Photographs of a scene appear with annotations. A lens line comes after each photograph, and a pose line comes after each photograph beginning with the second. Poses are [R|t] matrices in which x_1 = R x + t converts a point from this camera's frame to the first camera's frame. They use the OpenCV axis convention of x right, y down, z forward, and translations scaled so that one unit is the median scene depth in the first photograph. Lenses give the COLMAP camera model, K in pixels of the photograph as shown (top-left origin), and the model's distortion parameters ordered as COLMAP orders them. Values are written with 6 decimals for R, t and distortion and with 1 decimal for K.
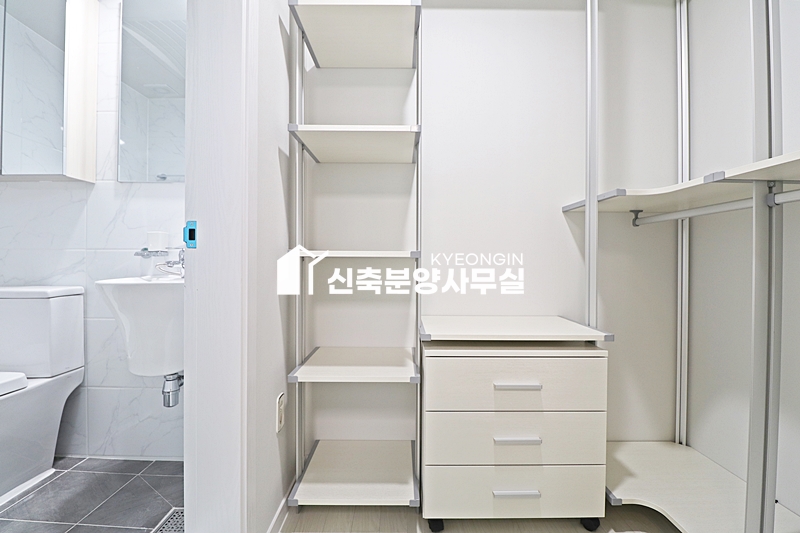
lens RADIAL K [[368.4, 0, 398.8], [0, 368.4, 264.9], [0, 0, 1]] dist [-0.006185, -0.009579]
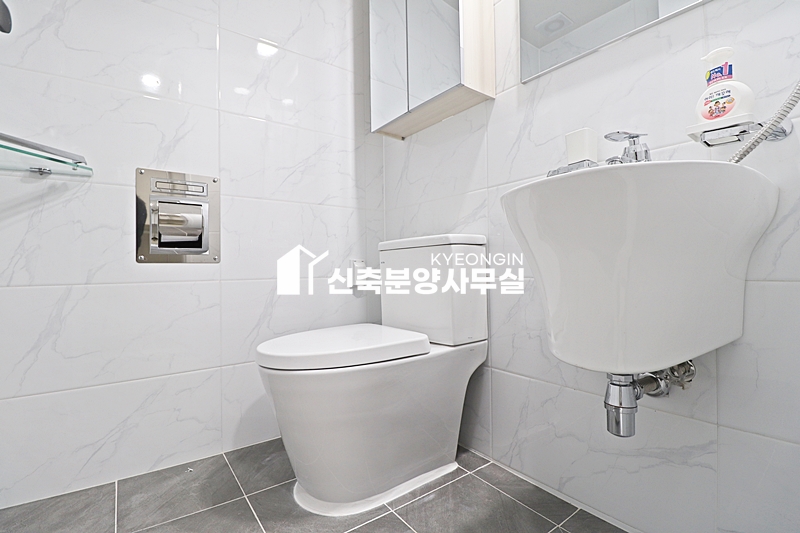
lens RADIAL K [[368.4, 0, 405.5], [0, 368.4, 264.6], [0, 0, 1]] dist [-0.006185, -0.009579]
pose [[0.602394, -0.024326, -0.797828, -0.347801], [0.013231, 0.999702, -0.020491, 0.134644], [0.798089, 0.001788, 0.602537, 0.396659]]
